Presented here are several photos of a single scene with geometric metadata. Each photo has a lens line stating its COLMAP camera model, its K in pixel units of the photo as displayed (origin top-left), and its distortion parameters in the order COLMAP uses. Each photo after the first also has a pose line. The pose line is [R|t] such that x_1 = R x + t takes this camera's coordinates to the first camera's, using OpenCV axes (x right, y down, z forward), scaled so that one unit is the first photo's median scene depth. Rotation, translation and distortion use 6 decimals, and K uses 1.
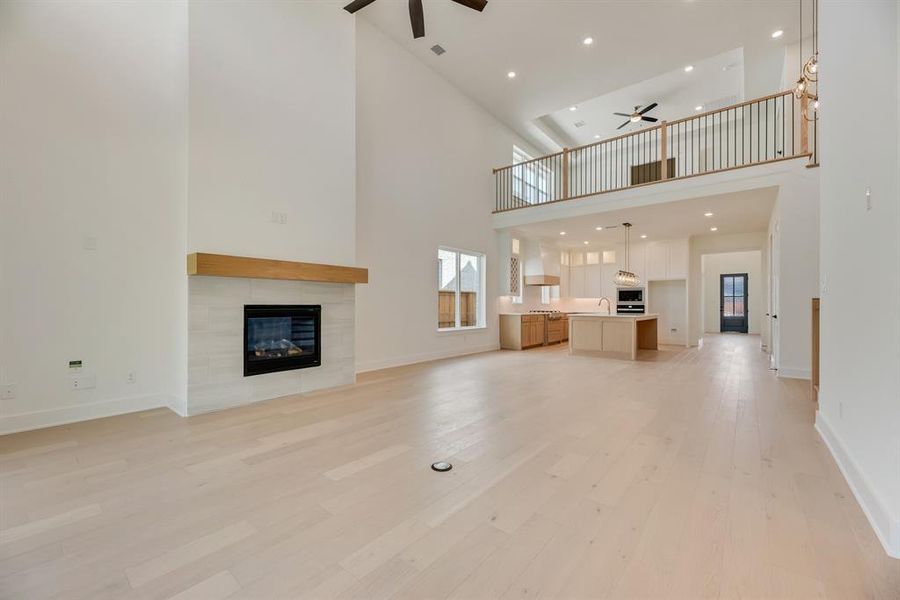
lens RADIAL K [[363.5, 0, 451.1], [0, 363.5, 304.8], [0, 0, 1]] dist [-0.001152, 0.000377]
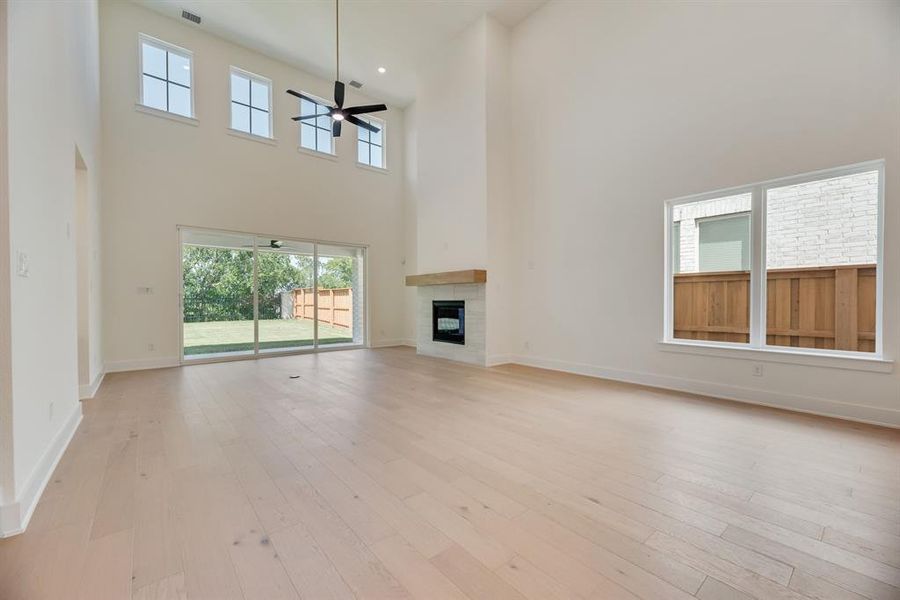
lens RADIAL K [[363.5, 0, 451.1], [0, 363.5, 304.8], [0, 0, 1]] dist [-0.001152, 0.000377]
pose [[-0.186274, 0.010777, -0.982439, 0.529061], [0.003732, 0.999940, 0.010262, 0.001551], [0.982491, -0.001755, -0.186303, 0.645538]]
